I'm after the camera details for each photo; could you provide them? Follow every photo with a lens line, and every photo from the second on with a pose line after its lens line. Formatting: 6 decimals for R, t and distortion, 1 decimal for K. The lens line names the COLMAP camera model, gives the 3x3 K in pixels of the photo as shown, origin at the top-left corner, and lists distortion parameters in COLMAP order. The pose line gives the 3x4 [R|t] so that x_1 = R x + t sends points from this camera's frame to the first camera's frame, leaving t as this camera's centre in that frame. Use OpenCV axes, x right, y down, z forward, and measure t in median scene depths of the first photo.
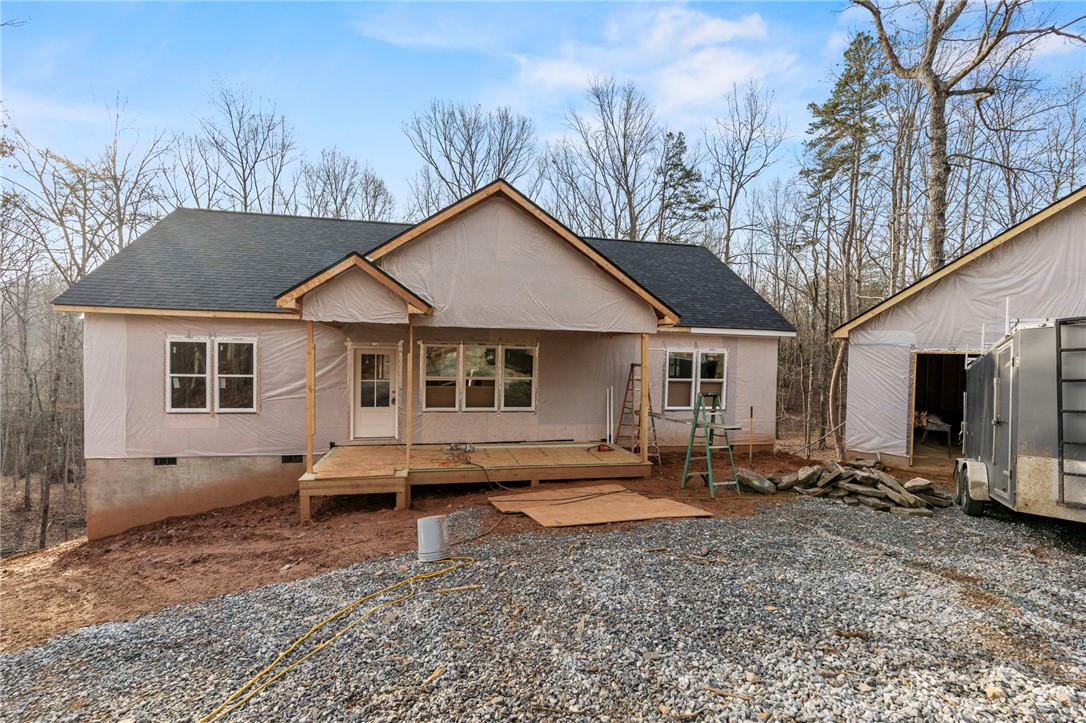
lens RADIAL K [[493.9, 0, 543.0], [0, 493.9, 361.5], [0, 0, 1]] dist [-0.002289, -0.000244]
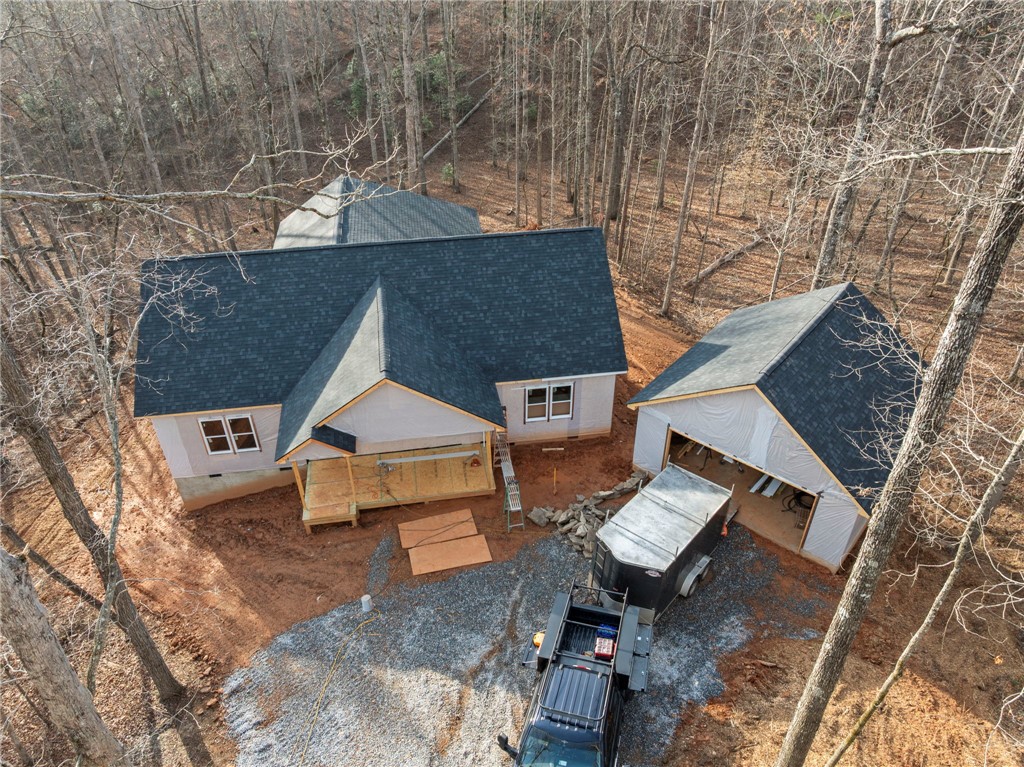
lens RADIAL K [[720.6, 0, 512.0], [0, 720.6, 383.5], [0, 0, 1]] dist [0.003760, -0.039336]
pose [[0.998073, 0.014279, -0.060393, 0.414689], [0.022162, 0.826991, 0.561778, -1.464910], [0.057966, -0.562034, 0.825081, -0.836853]]
